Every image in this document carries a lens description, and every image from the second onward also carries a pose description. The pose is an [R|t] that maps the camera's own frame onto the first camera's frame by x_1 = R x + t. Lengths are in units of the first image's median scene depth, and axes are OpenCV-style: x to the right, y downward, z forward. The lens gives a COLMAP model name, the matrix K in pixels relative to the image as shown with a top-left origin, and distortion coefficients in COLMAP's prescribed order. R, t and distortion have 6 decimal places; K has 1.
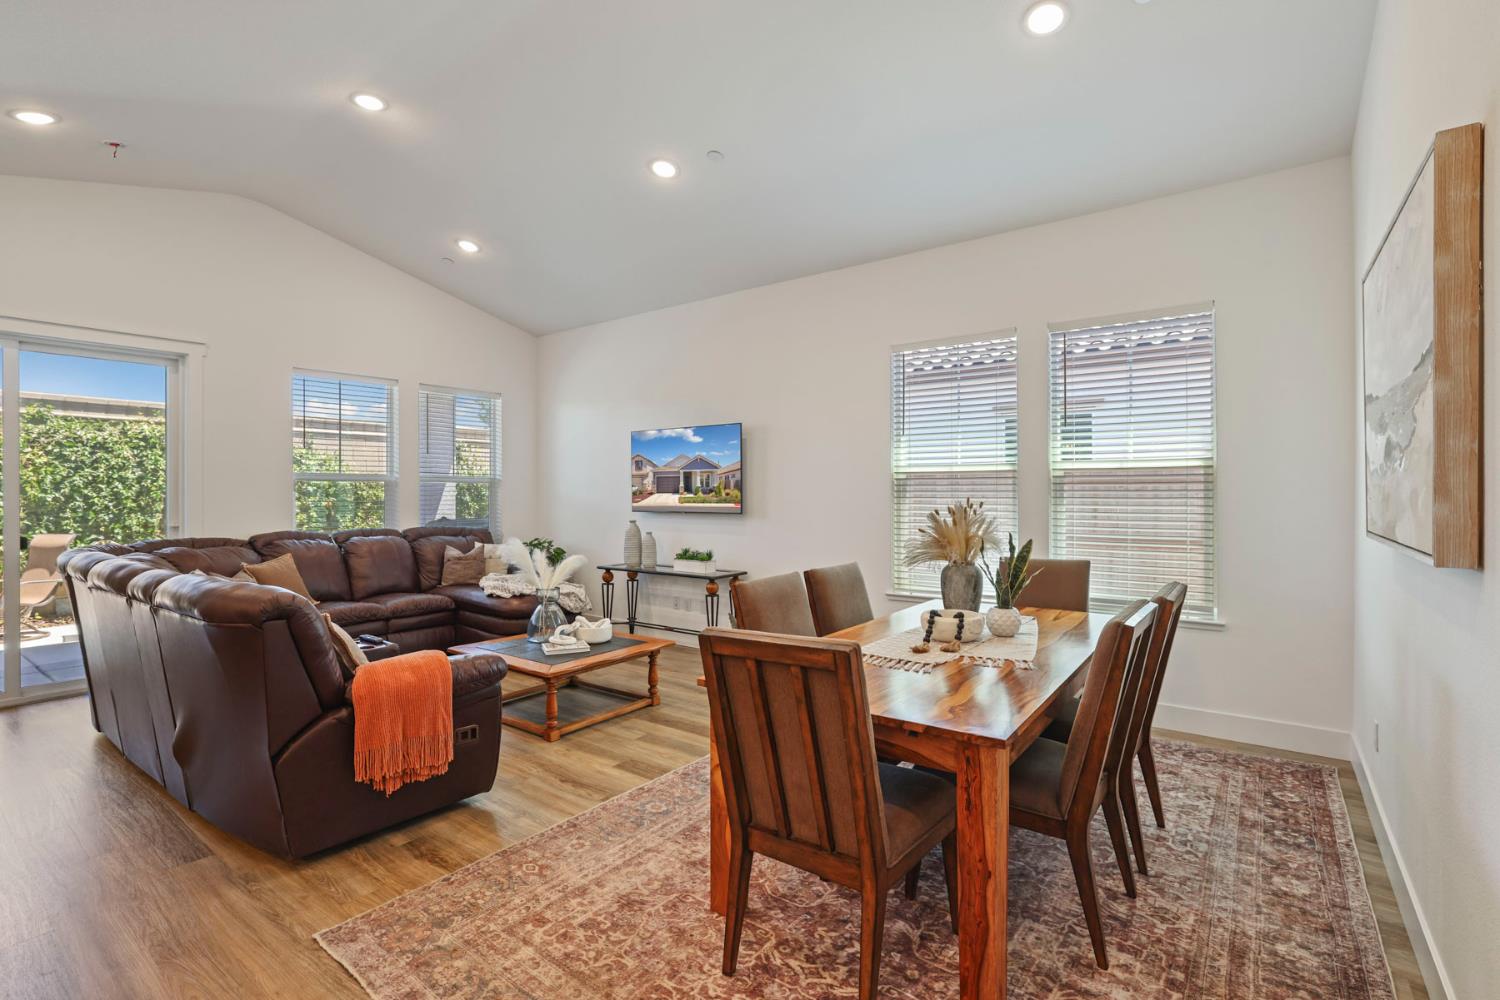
lens RADIAL K [[701.4, 0, 761.9], [0, 701.4, 492.2], [0, 0, 1]] dist [-0.035645, 0.013854]
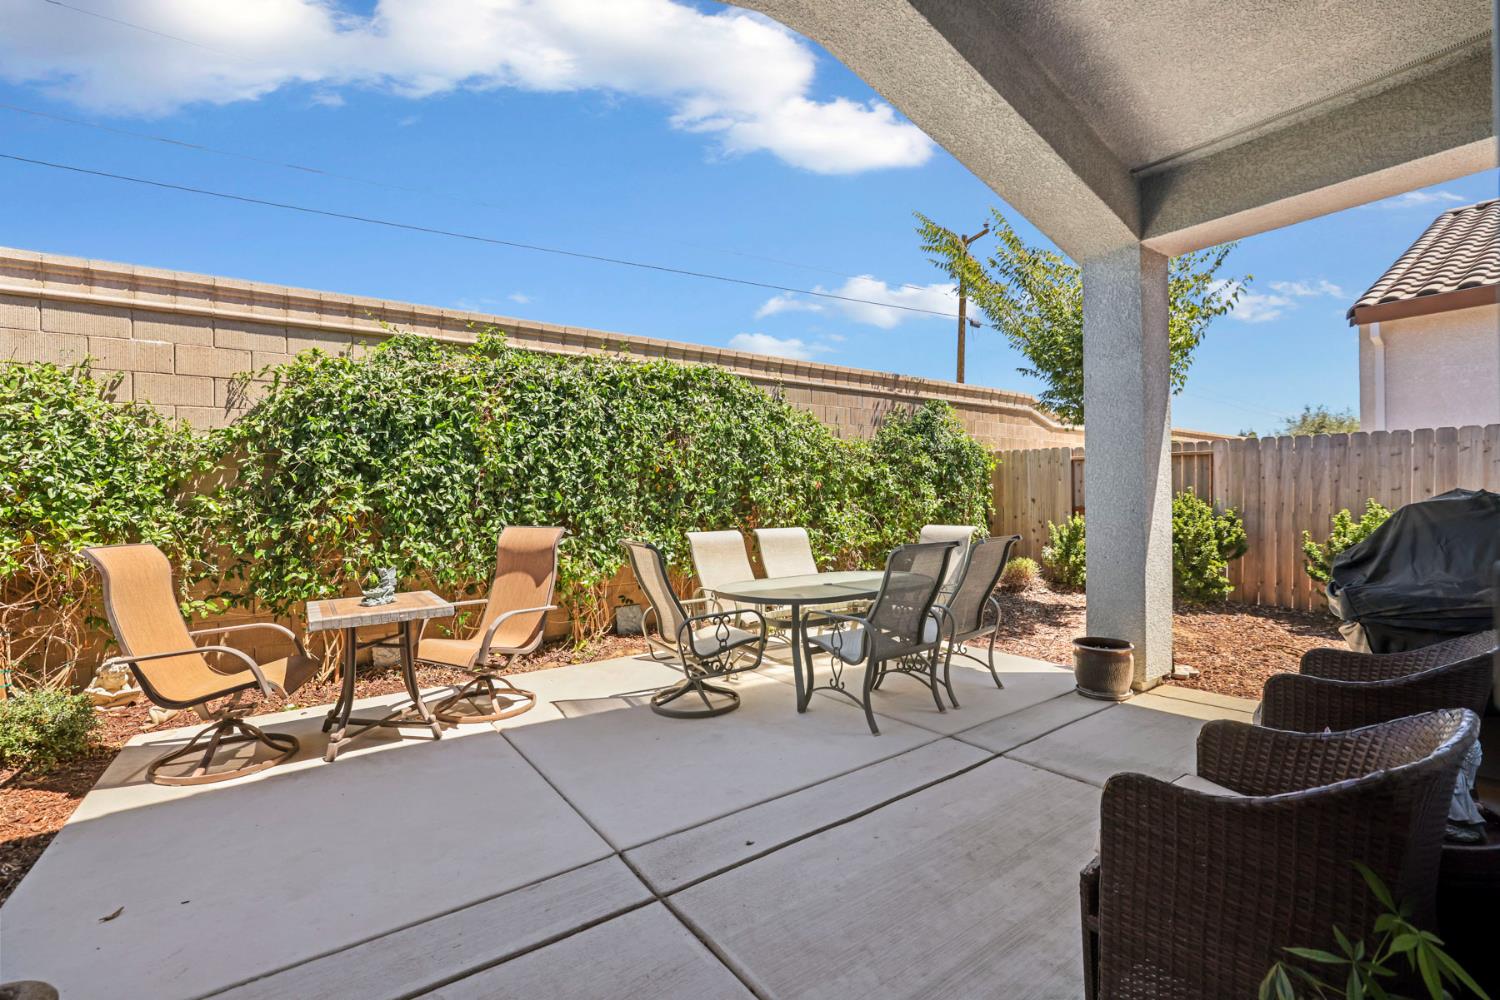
lens RADIAL K [[655.2, 0, 722.4], [0, 655.2, 481.2], [0, 0, 1]] dist [-0.015719, 0.006564]
pose [[0.945092, -0.002737, -0.326794, -1.109298], [-0.000230, 0.999959, -0.009038, 0.042428], [0.326805, 0.008616, 0.945052, 0.829228]]
